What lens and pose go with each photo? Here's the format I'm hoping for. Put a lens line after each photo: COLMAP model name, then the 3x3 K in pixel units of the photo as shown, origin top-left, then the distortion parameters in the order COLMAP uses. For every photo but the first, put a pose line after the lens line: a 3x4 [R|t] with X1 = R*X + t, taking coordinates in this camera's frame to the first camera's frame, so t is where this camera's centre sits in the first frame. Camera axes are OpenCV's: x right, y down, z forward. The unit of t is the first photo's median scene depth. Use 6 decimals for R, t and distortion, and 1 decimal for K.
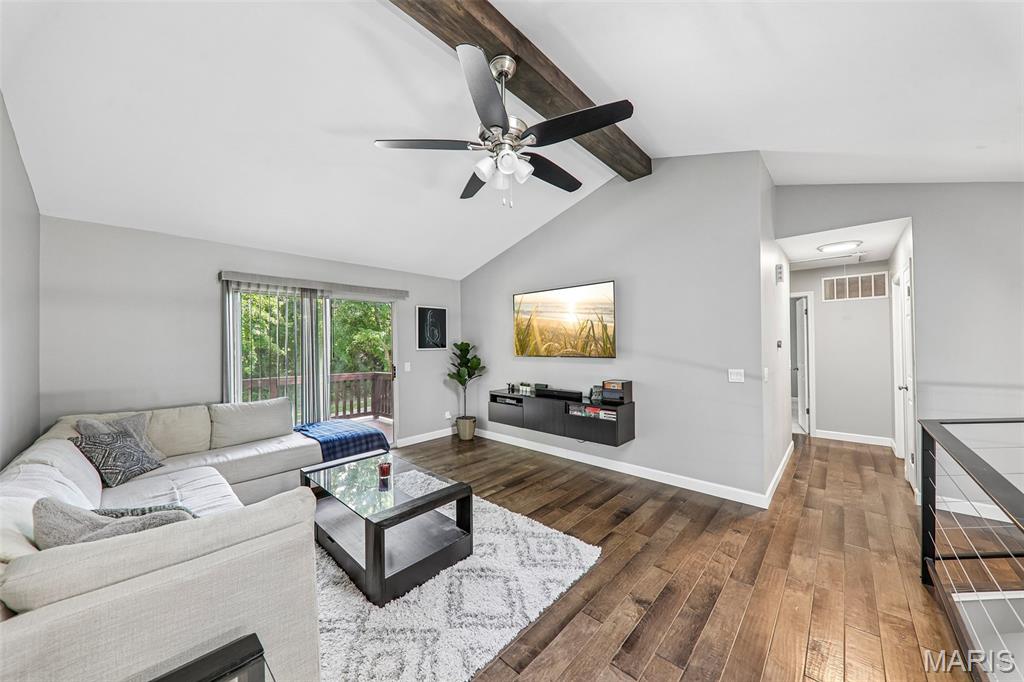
lens RADIAL K [[352.6, 0, 506.8], [0, 352.6, 340.1], [0, 0, 1]] dist [-0.008159, -0.000416]
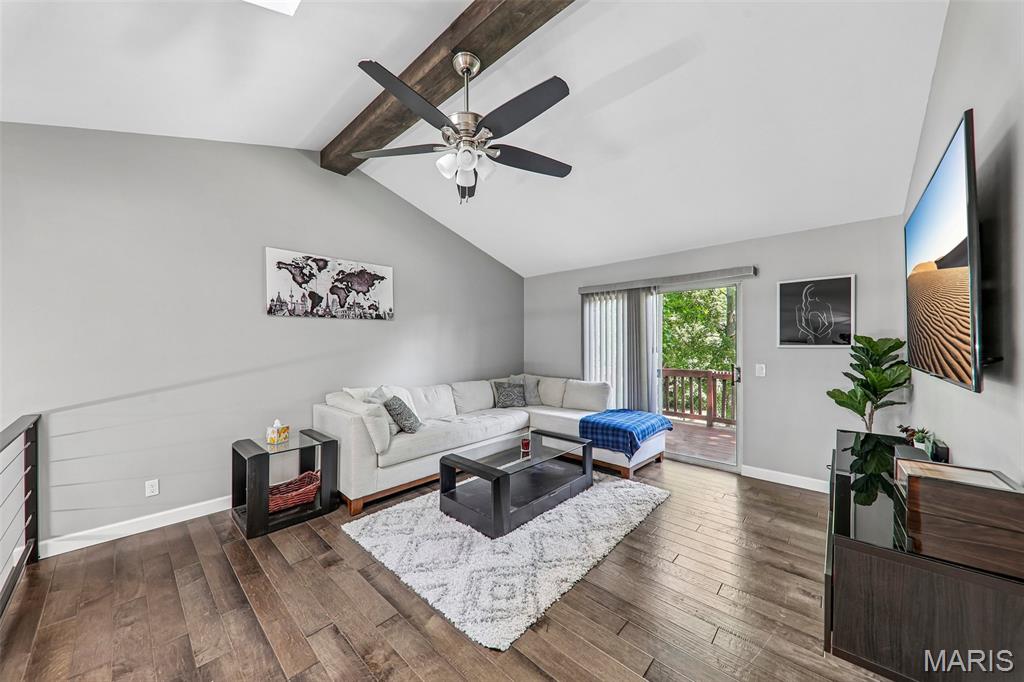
lens RADIAL K [[355.3, 0, 511.7], [0, 355.3, 341.0], [0, 0, 1]] dist [0.001171, -0.000178]
pose [[0.005200, 0.008081, -0.999954, 0.787884], [0.015523, 0.999846, 0.008161, 0.005188], [0.999866, -0.015564, 0.005074, 0.867317]]
